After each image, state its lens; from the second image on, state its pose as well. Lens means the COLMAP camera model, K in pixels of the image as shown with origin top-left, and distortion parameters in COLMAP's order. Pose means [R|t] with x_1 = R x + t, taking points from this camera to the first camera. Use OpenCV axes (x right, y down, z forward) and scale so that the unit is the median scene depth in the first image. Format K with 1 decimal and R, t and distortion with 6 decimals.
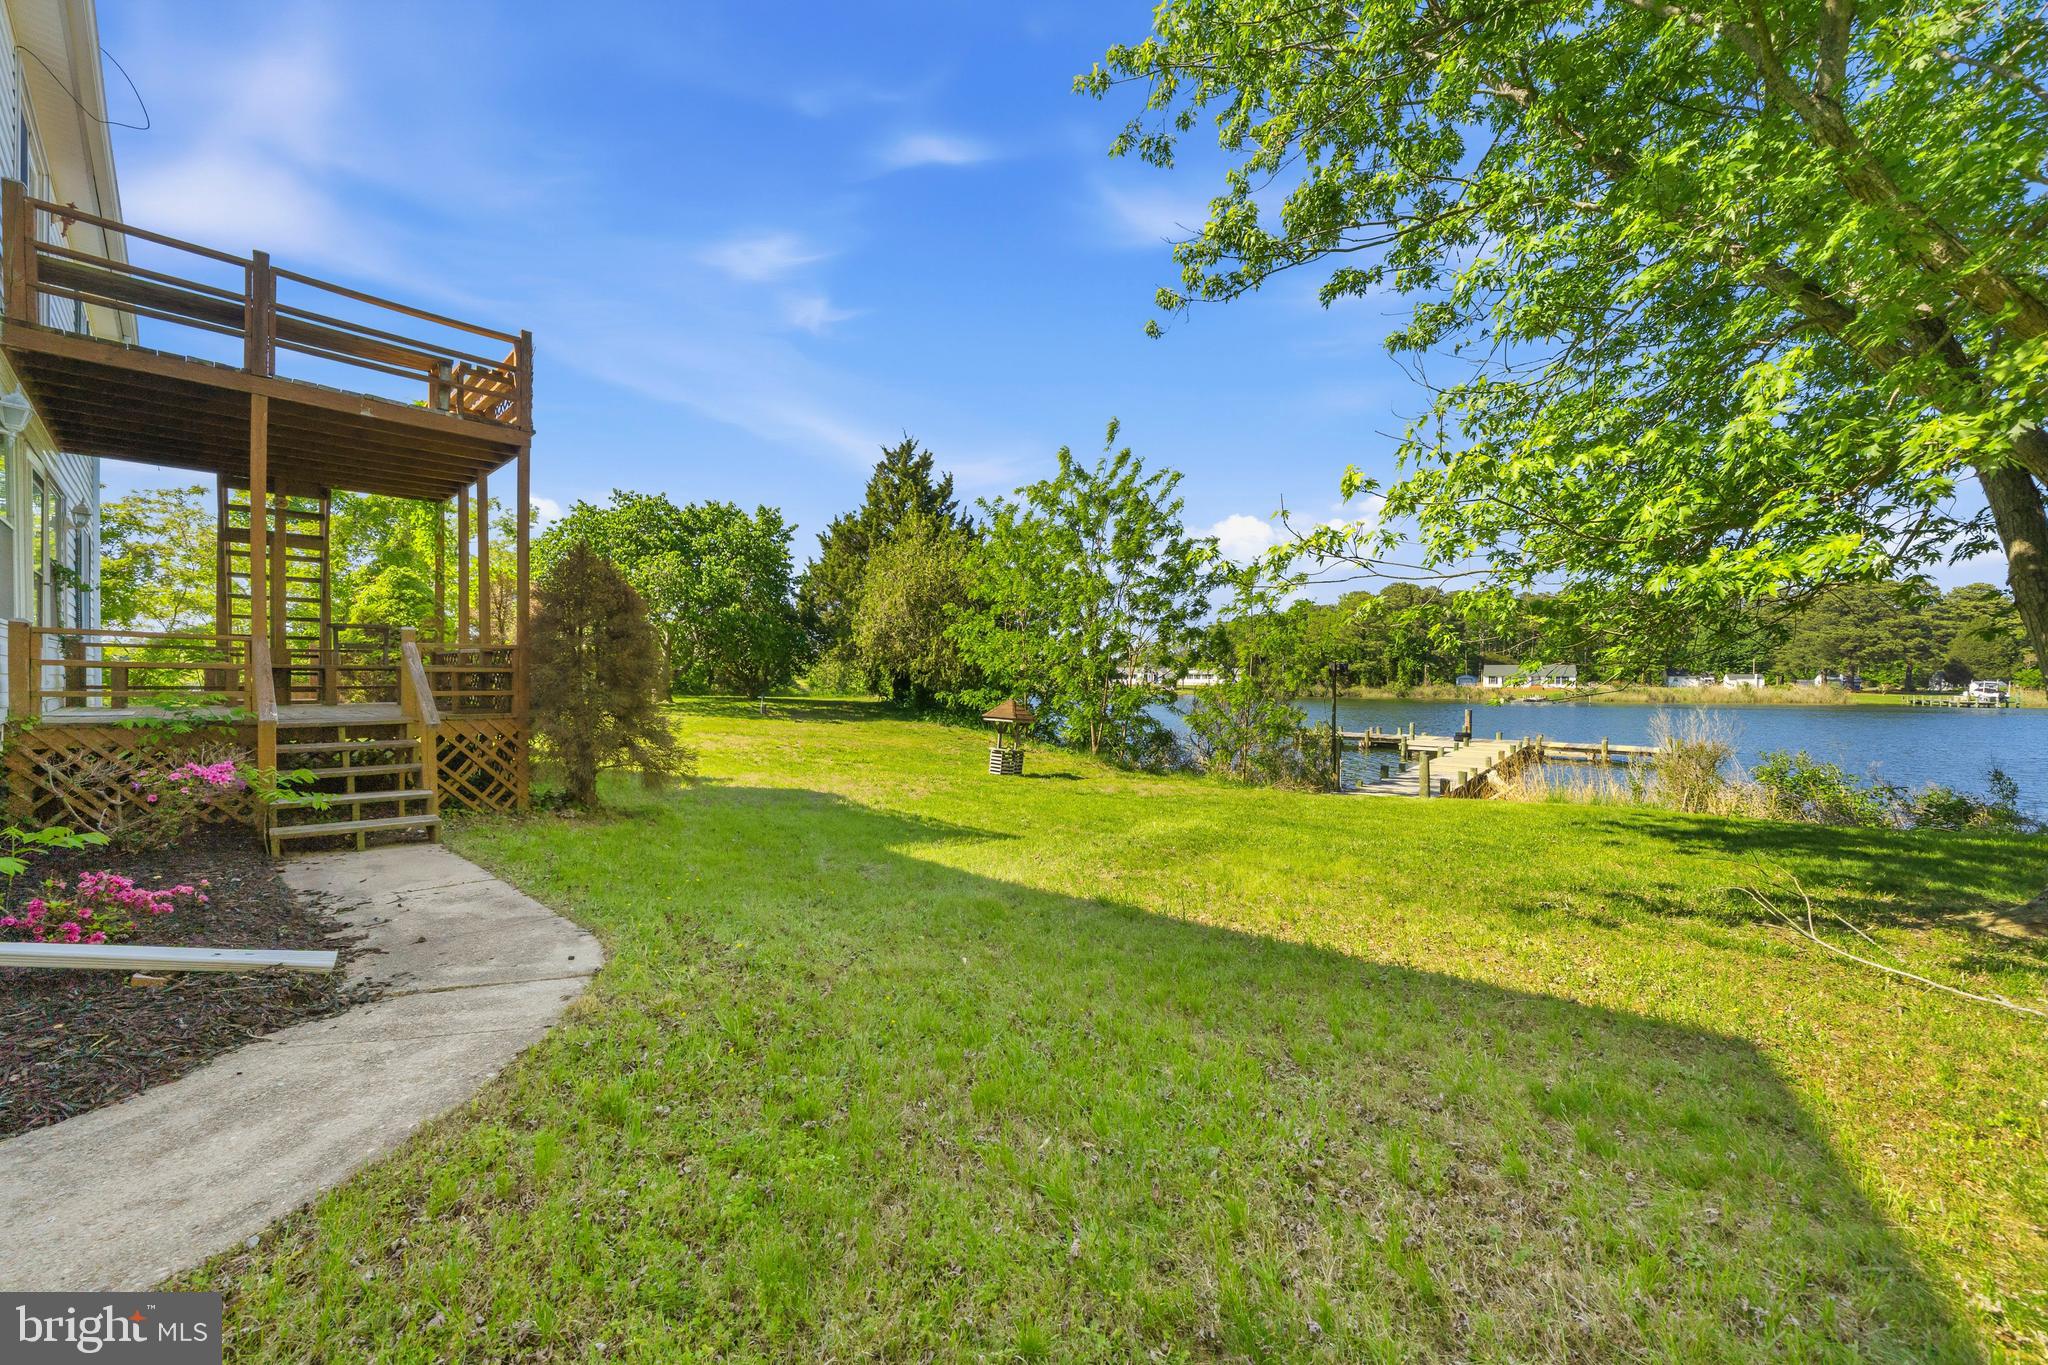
lens RADIAL K [[789.5, 0, 1018.3], [0, 789.5, 685.4], [0, 0, 1]] dist [-0.000849, -0.000116]
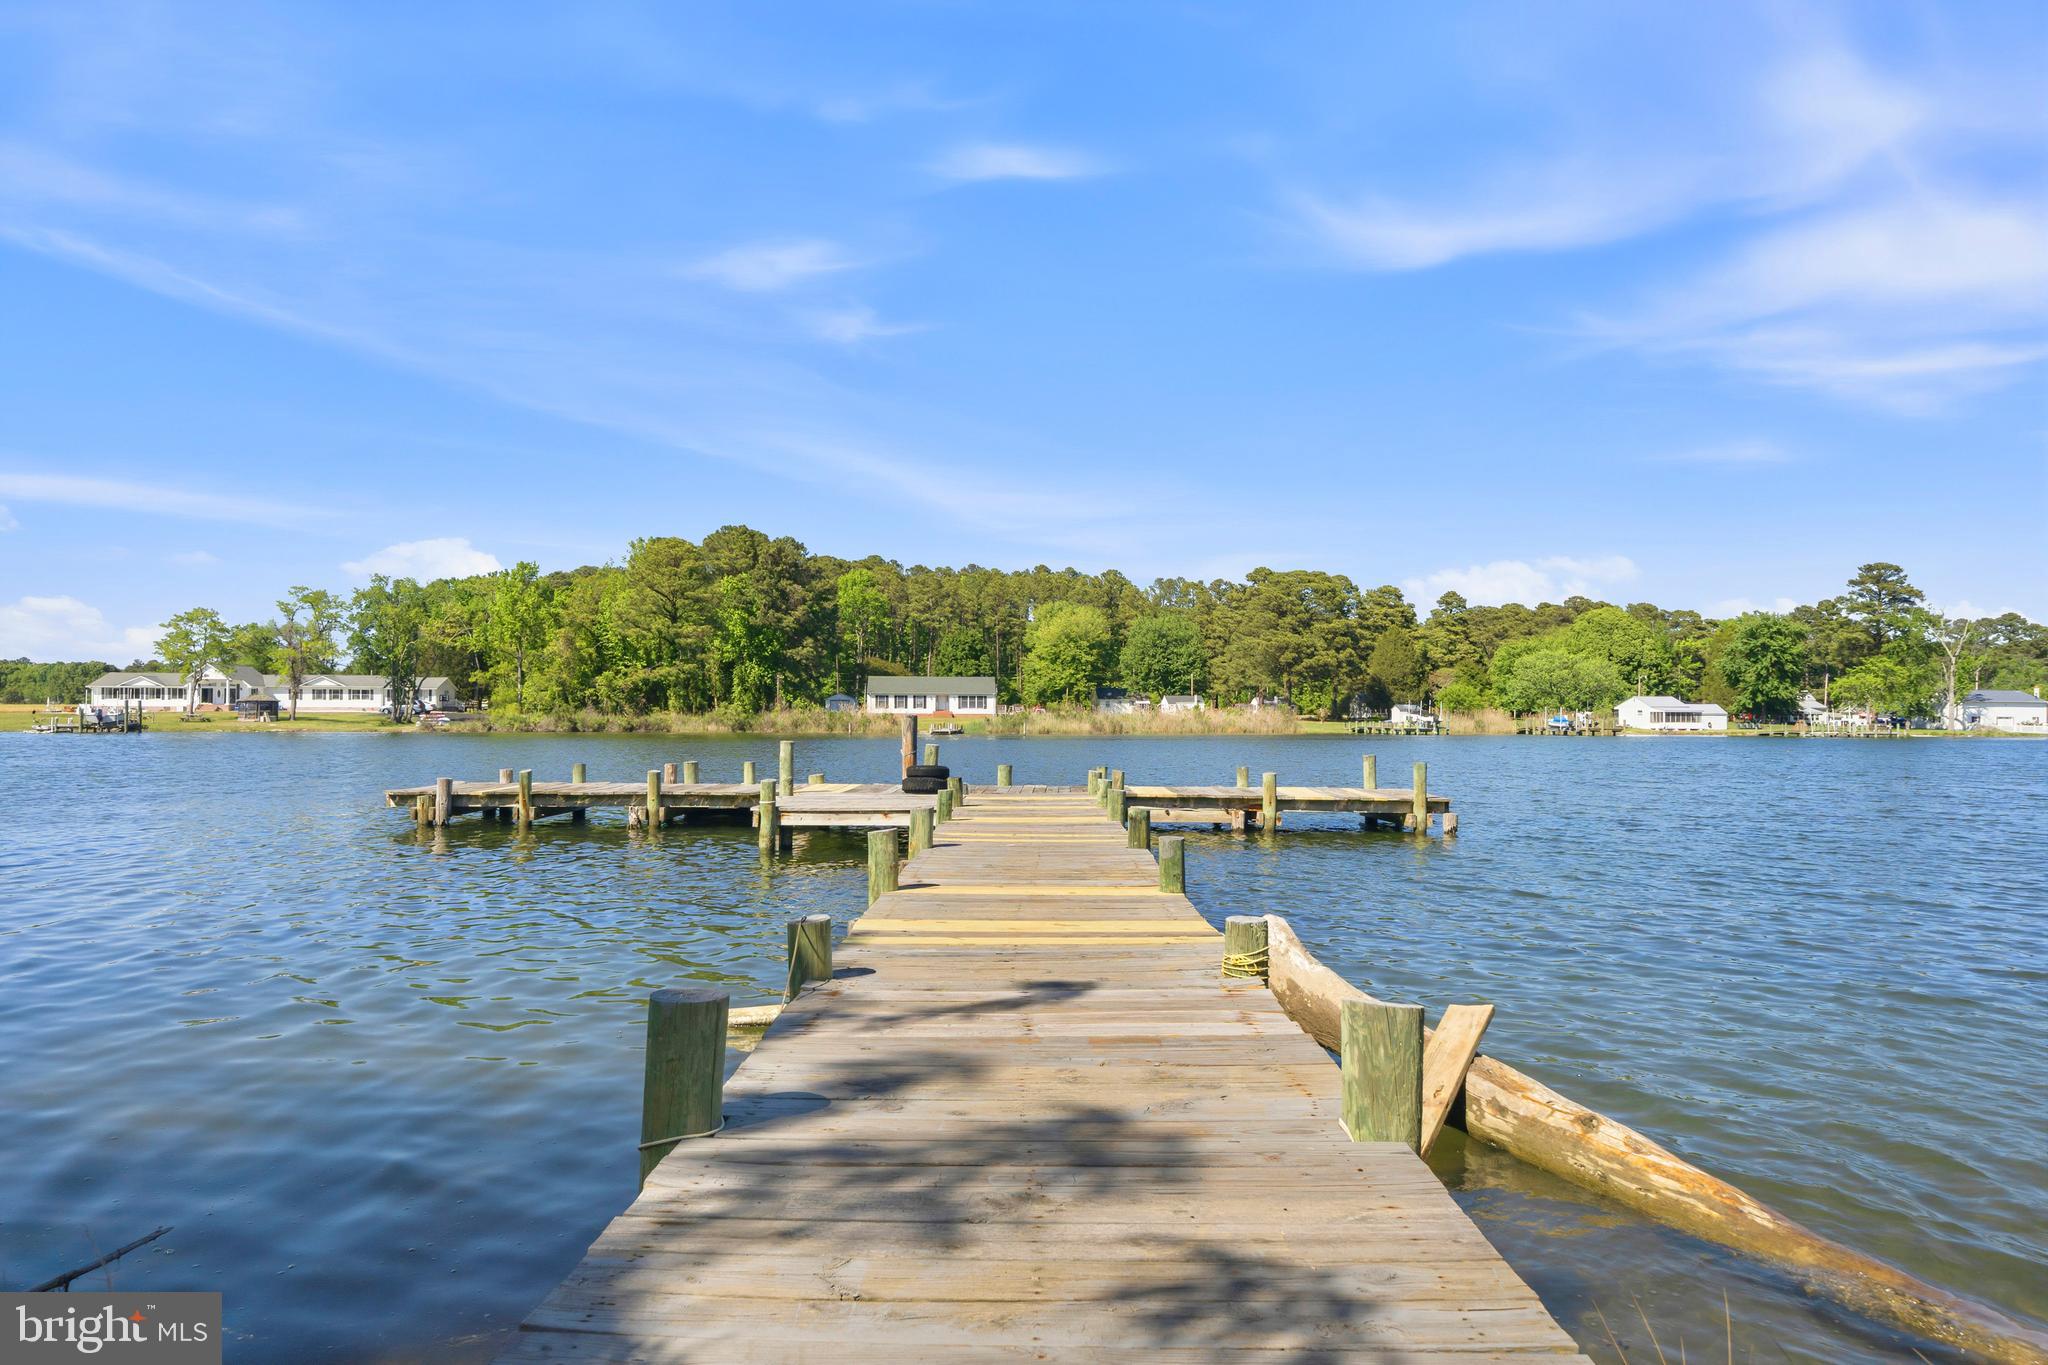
lens RADIAL K [[1412.1, 0, 1024.0], [0, 1412.1, 682.5], [0, 0, 1]] dist [-0.000639, -0.000025]
pose [[0.794567, 0.009875, 0.607096, 0.043921], [0.007842, 0.999617, -0.026522, 0.007570], [-0.607125, 0.025834, 0.794186, 0.094139]]
